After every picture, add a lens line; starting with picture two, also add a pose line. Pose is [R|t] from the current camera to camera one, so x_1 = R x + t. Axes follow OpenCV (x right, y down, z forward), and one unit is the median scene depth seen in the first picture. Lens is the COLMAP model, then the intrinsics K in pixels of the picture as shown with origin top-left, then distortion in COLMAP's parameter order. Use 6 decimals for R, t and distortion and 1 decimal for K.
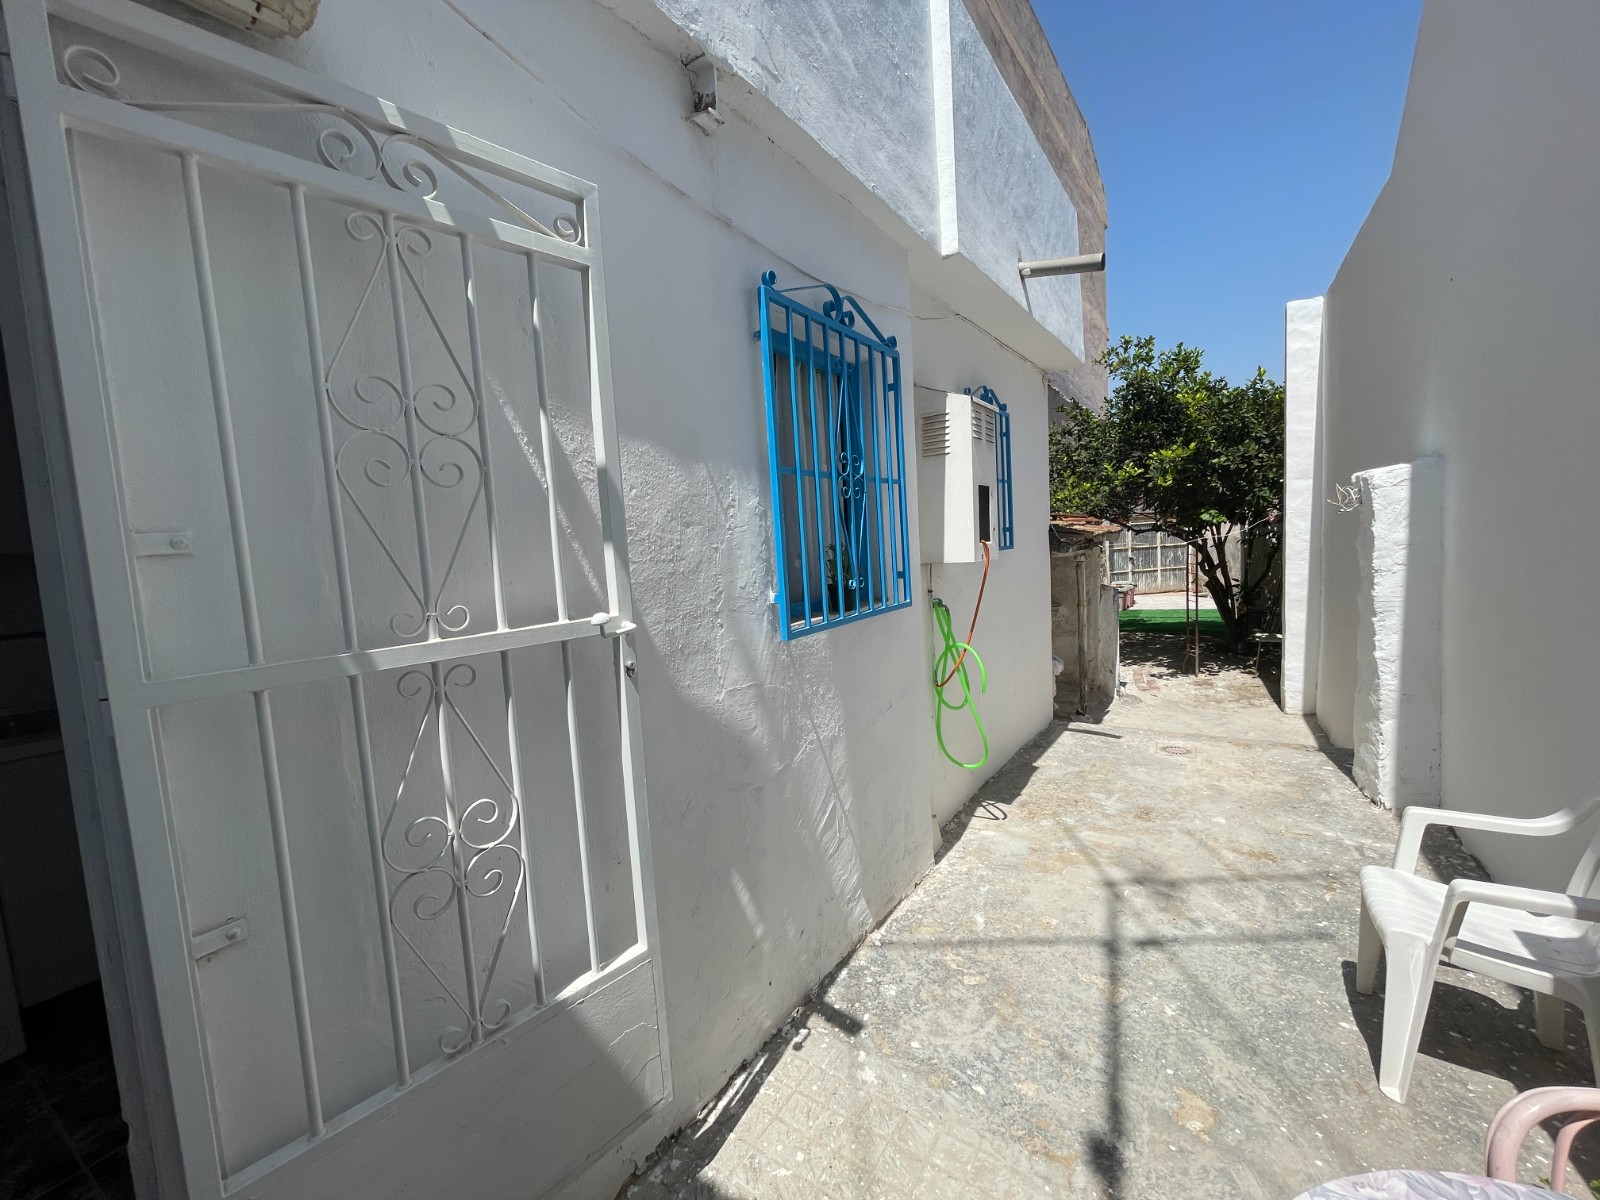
lens RADIAL K [[644.4, 0, 797.8], [0, 644.4, 595.8], [0, 0, 1]] dist [0.000769, 0.000202]
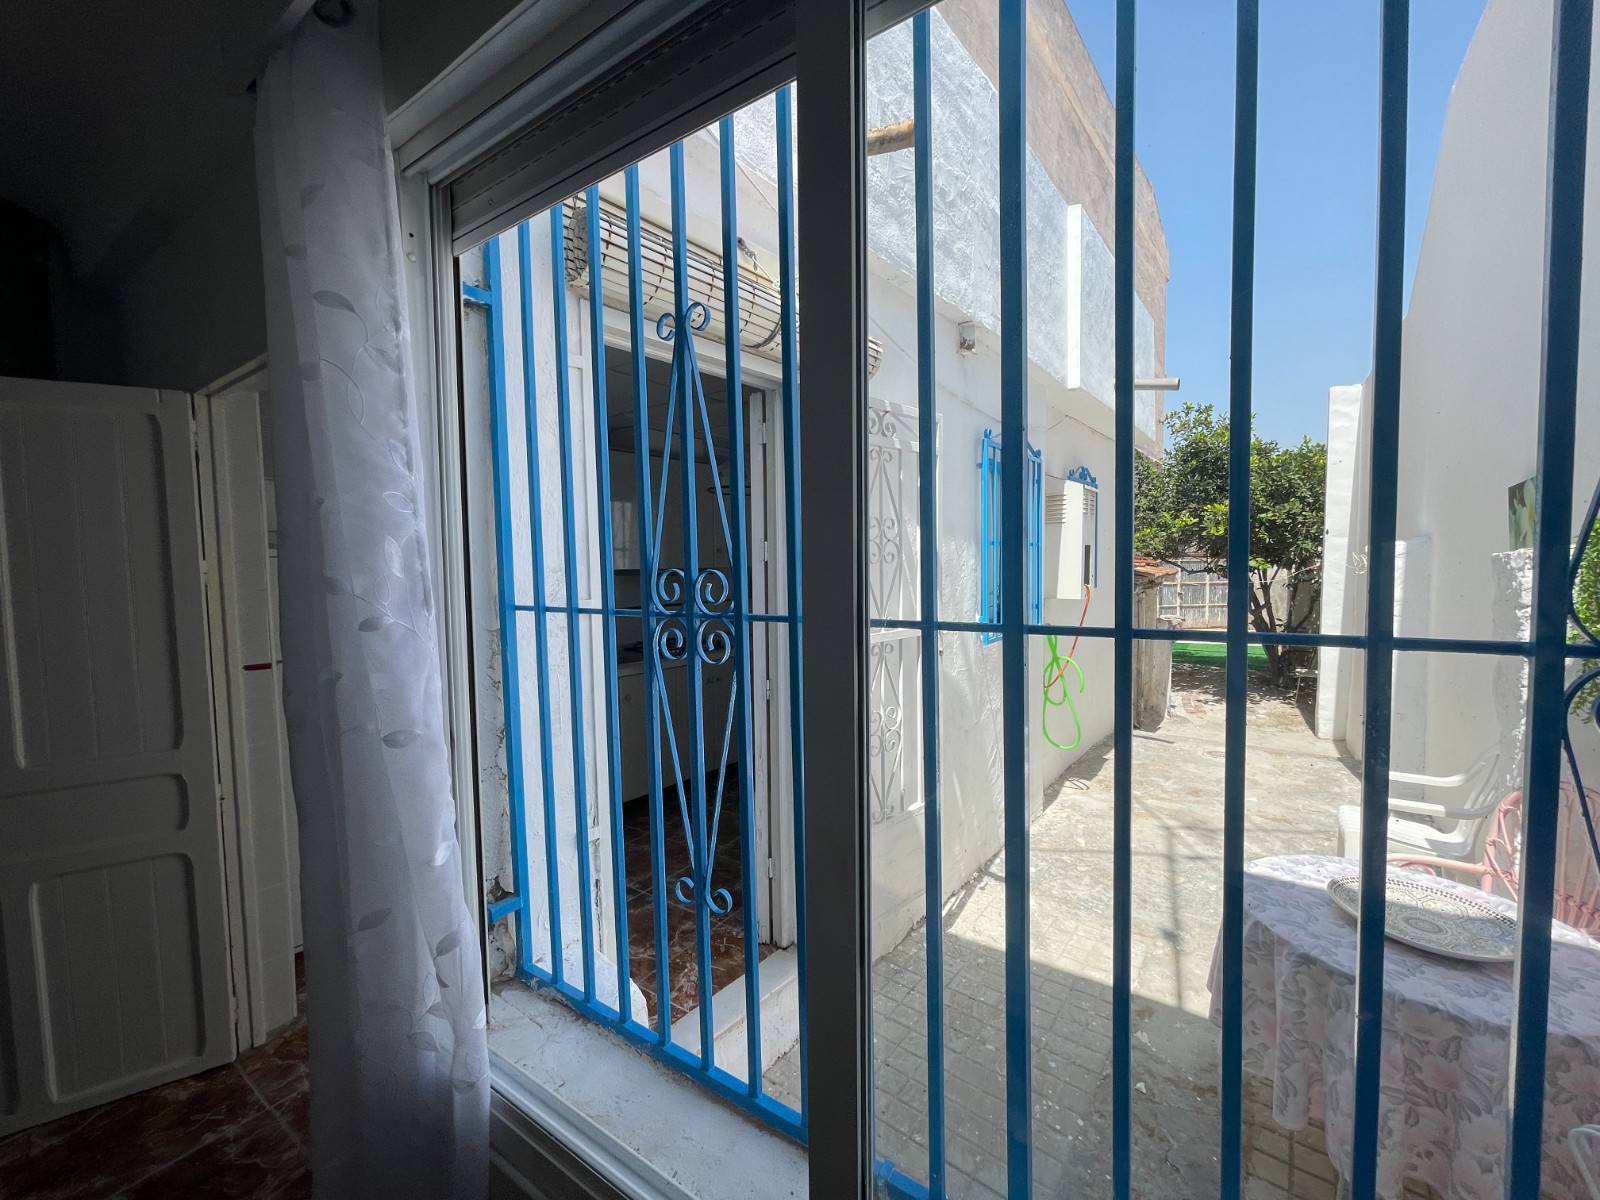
lens RADIAL K [[640.1, 0, 800.0], [0, 640.1, 600.0], [0, 0, 1]] dist [-0.000261, 0.000313]
pose [[0.997423, 0.047711, -0.053588, -0.110758], [-0.048735, 0.998650, -0.017963, 0.001730], [0.052659, 0.020528, 0.998402, -0.184363]]
